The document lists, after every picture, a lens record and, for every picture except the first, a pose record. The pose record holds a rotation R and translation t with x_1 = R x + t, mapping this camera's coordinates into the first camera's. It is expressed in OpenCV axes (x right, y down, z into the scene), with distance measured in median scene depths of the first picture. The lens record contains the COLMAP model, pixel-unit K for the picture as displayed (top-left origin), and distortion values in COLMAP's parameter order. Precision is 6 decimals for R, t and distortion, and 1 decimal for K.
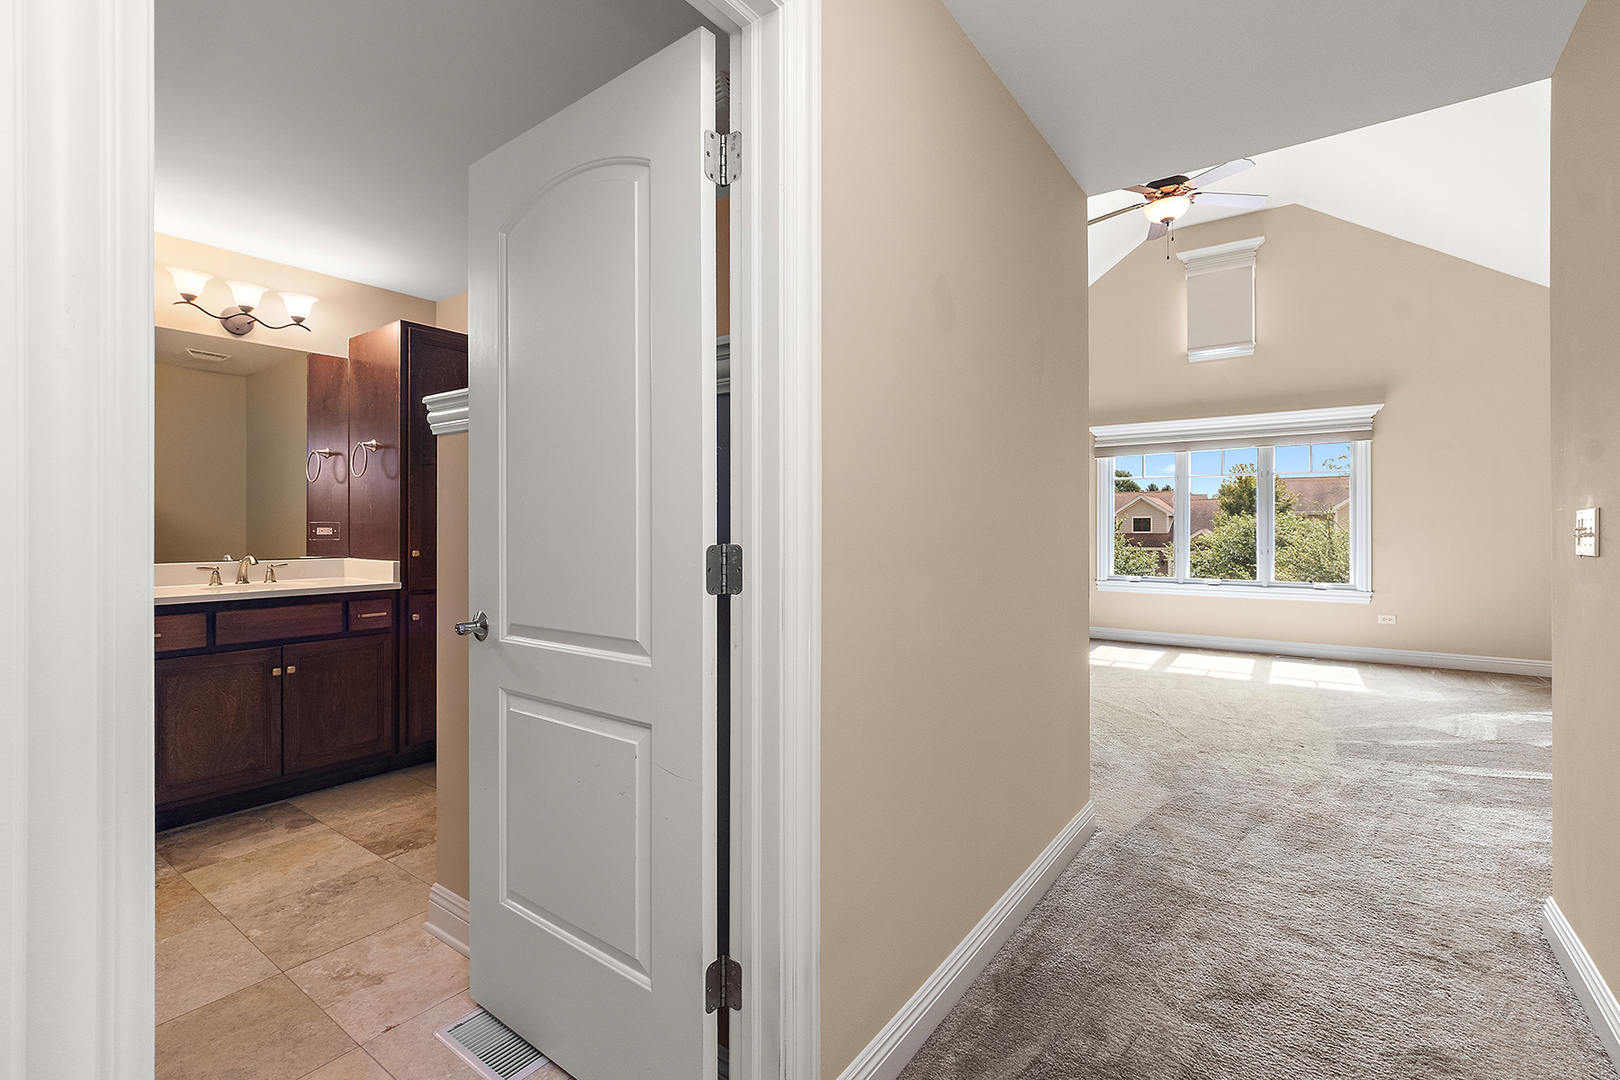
lens RADIAL K [[722.9, 0, 810.6], [0, 722.9, 534.6], [0, 0, 1]] dist [-0.002395, -0.000564]
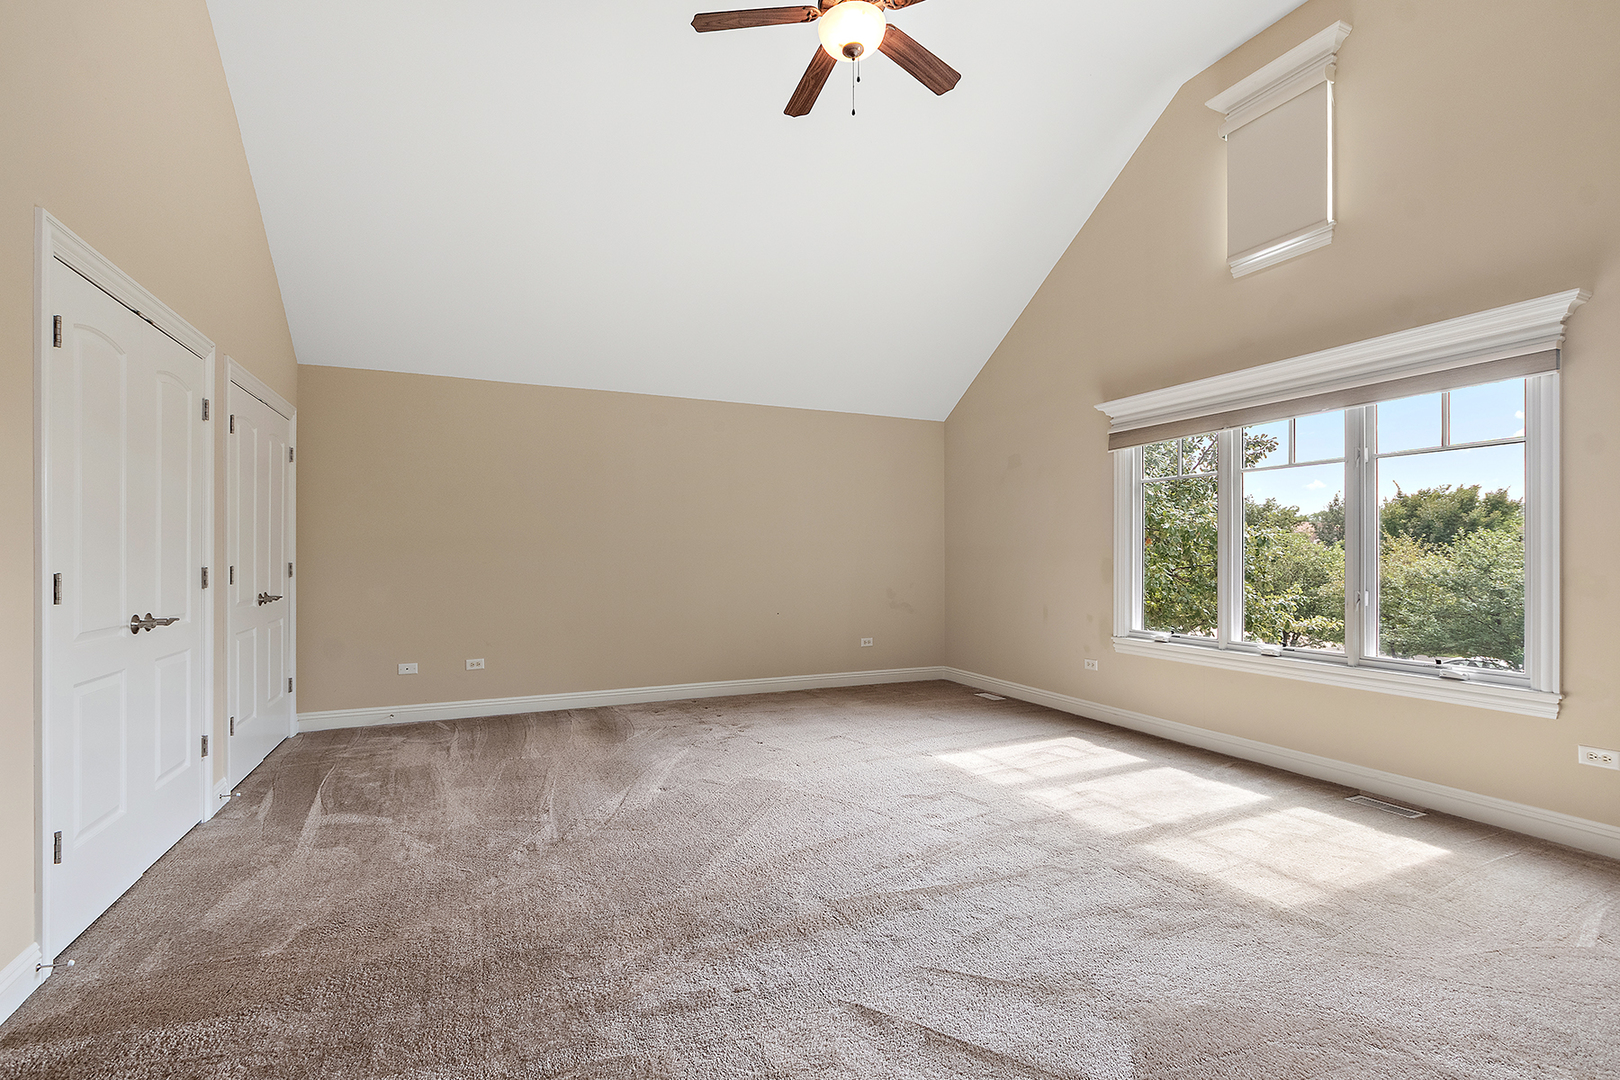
lens RADIAL K [[720.6, 0, 814.2], [0, 720.6, 554.4], [0, 0, 1]] dist [0.000730, -0.000681]
pose [[0.870389, 0.002244, -0.492359, 0.548157], [-0.005289, 0.999975, -0.004794, -0.006354], [0.492336, 0.006777, 0.870379, 0.330587]]
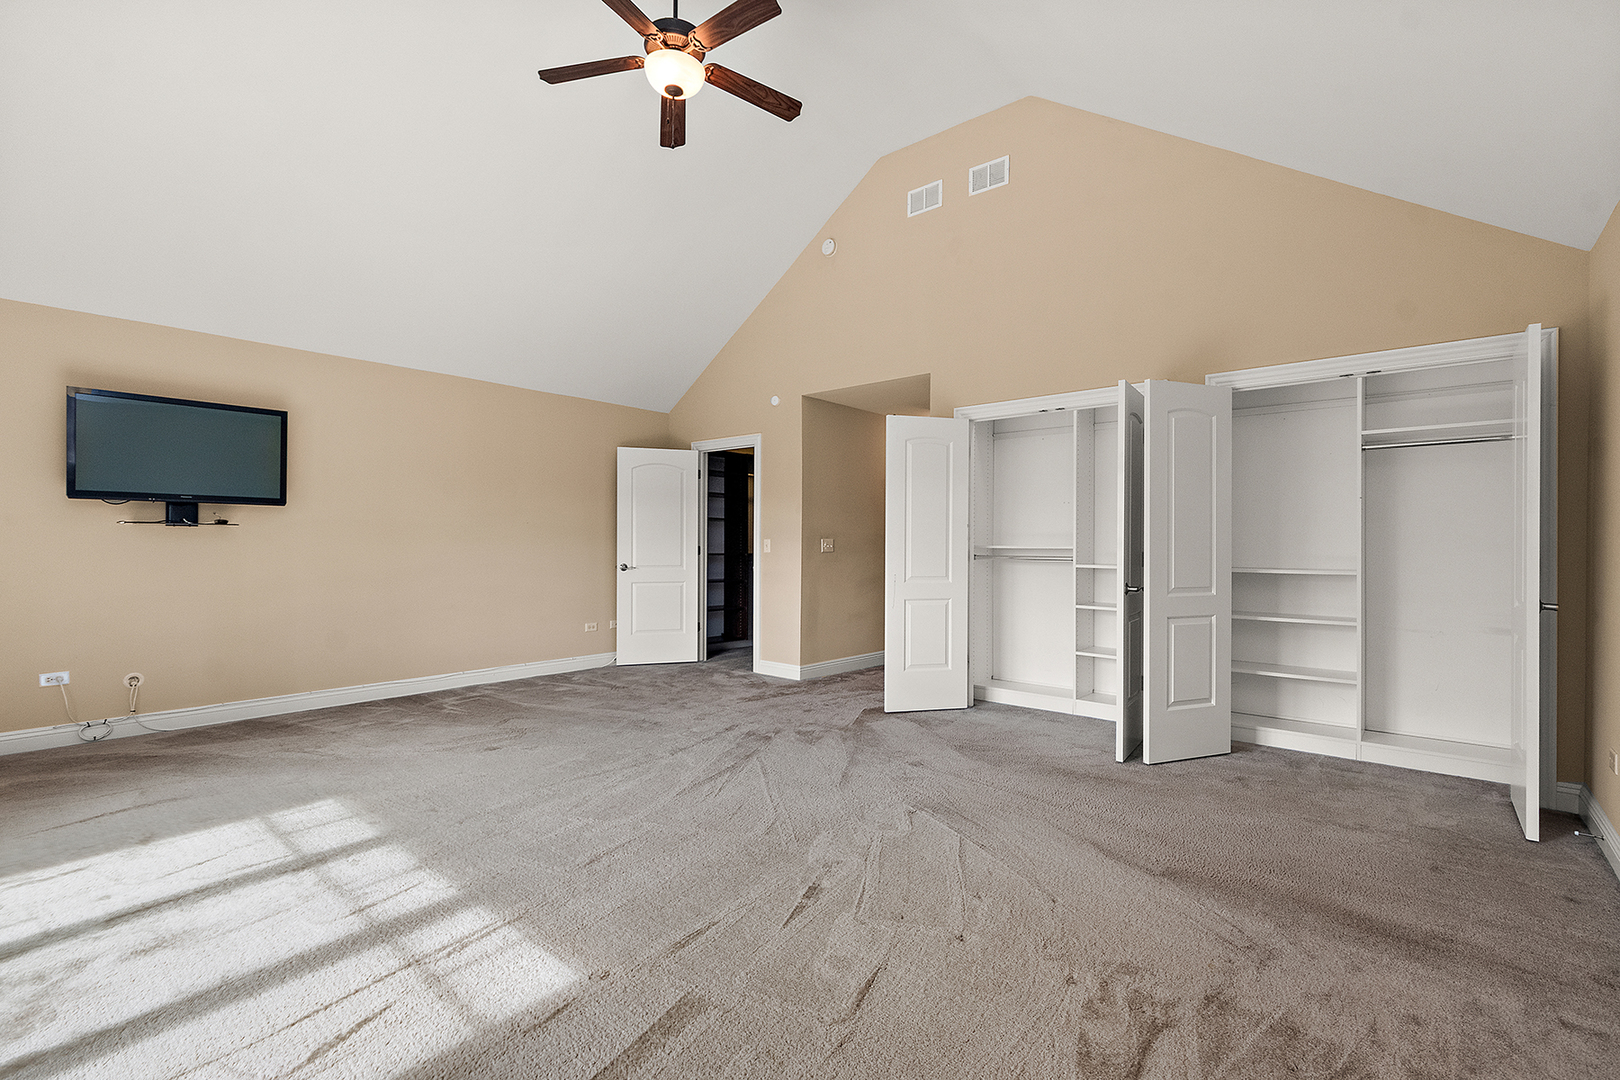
lens RADIAL K [[741.3, 0, 813.4], [0, 741.3, 549.5], [0, 0, 1]] dist [-0.003422, -0.000466]
pose [[-0.998041, 0.002413, 0.062522, 0.233203], [0.002715, 0.999985, 0.004734, -0.000714], [-0.062509, 0.004894, -0.998032, 1.201569]]
